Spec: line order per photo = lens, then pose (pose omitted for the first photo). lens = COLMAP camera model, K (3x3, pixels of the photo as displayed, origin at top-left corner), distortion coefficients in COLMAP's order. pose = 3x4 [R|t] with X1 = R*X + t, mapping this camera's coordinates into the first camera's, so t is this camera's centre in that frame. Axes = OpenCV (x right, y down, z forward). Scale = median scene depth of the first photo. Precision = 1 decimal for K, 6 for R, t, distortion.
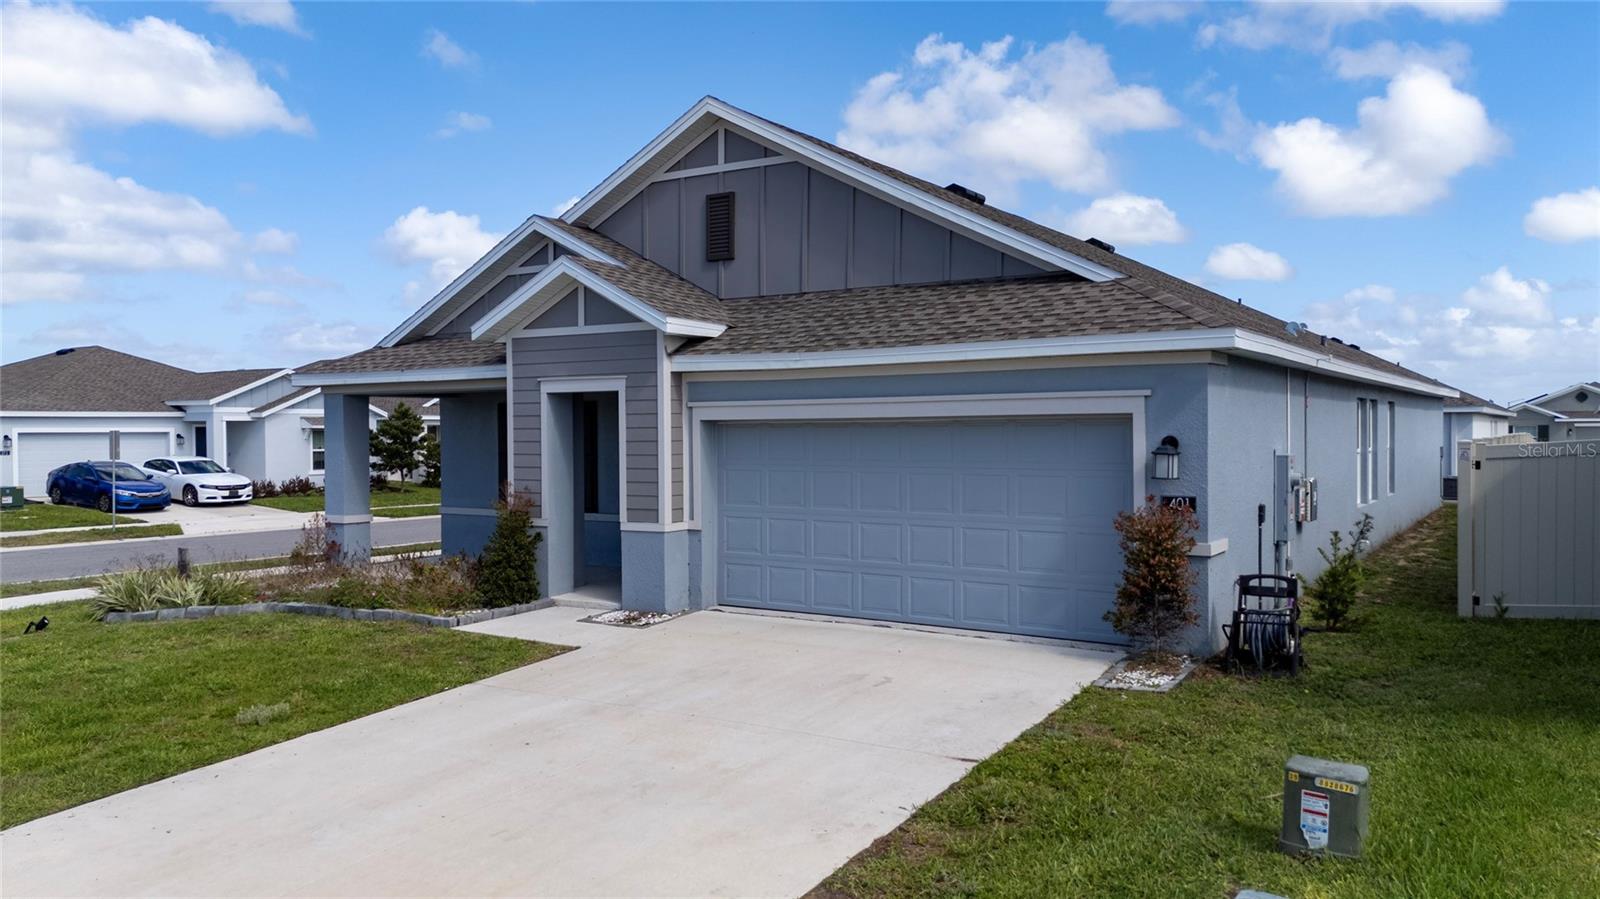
lens RADIAL K [[1156.7, 0, 803.7], [0, 1156.7, 456.0], [0, 0, 1]] dist [0.117846, -0.128475]
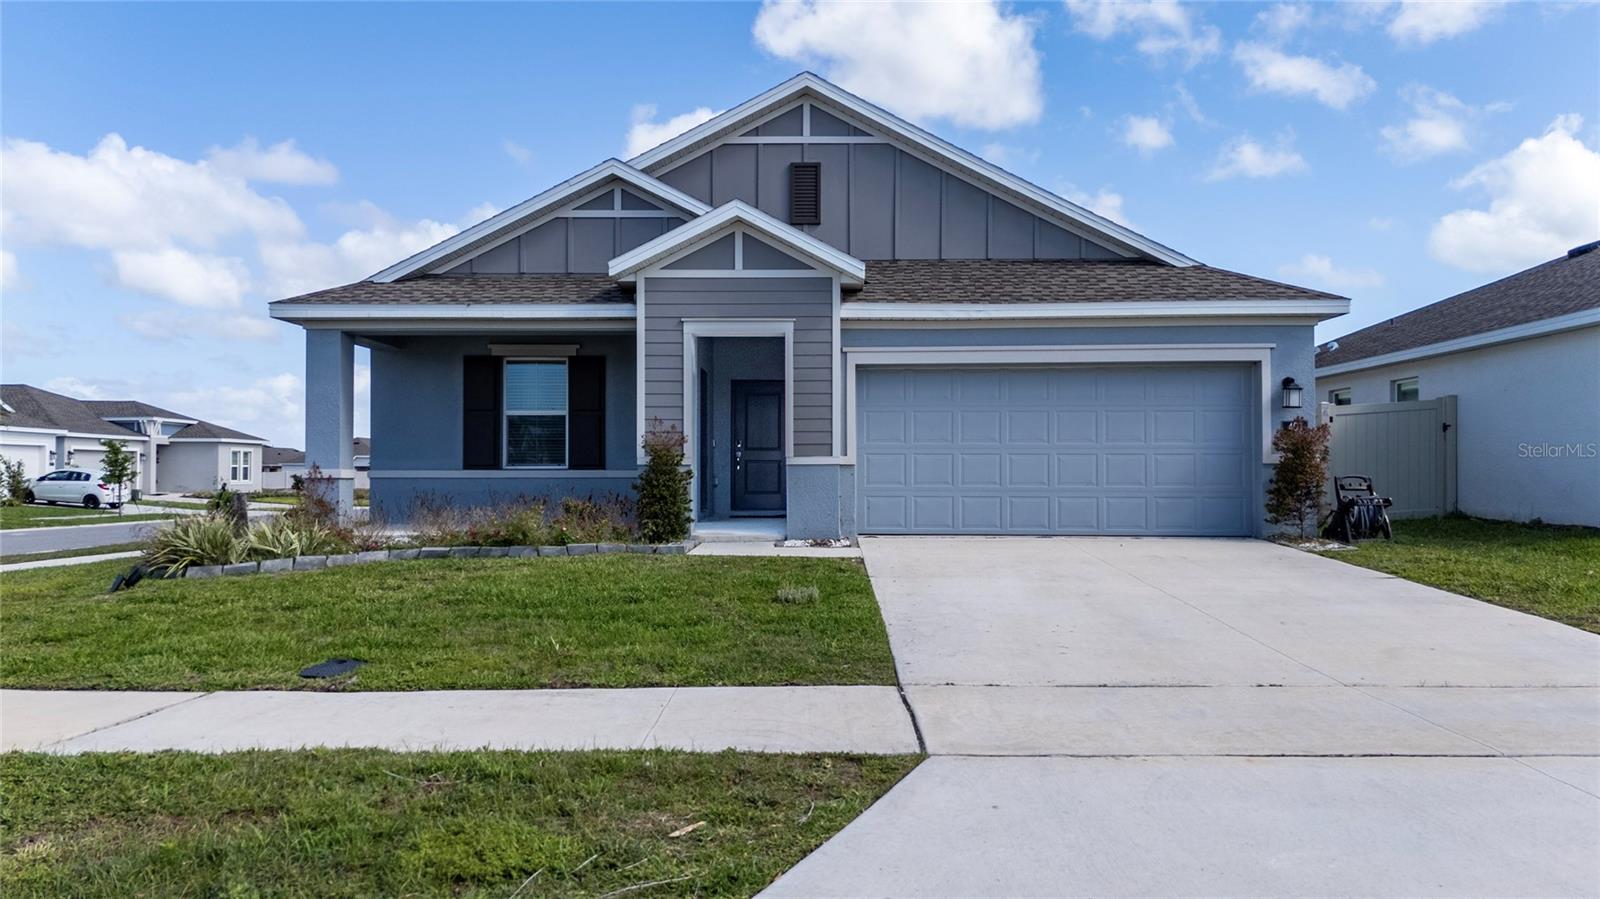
lens RADIAL K [[1156.7, 0, 803.7], [0, 1156.7, 456.0], [0, 0, 1]] dist [0.117846, -0.128475]
pose [[0.854054, 0.012460, 0.520035, -0.679065], [0.007101, 0.999341, -0.035606, 0.091904], [-0.520136, 0.034103, 0.853402, 0.091499]]
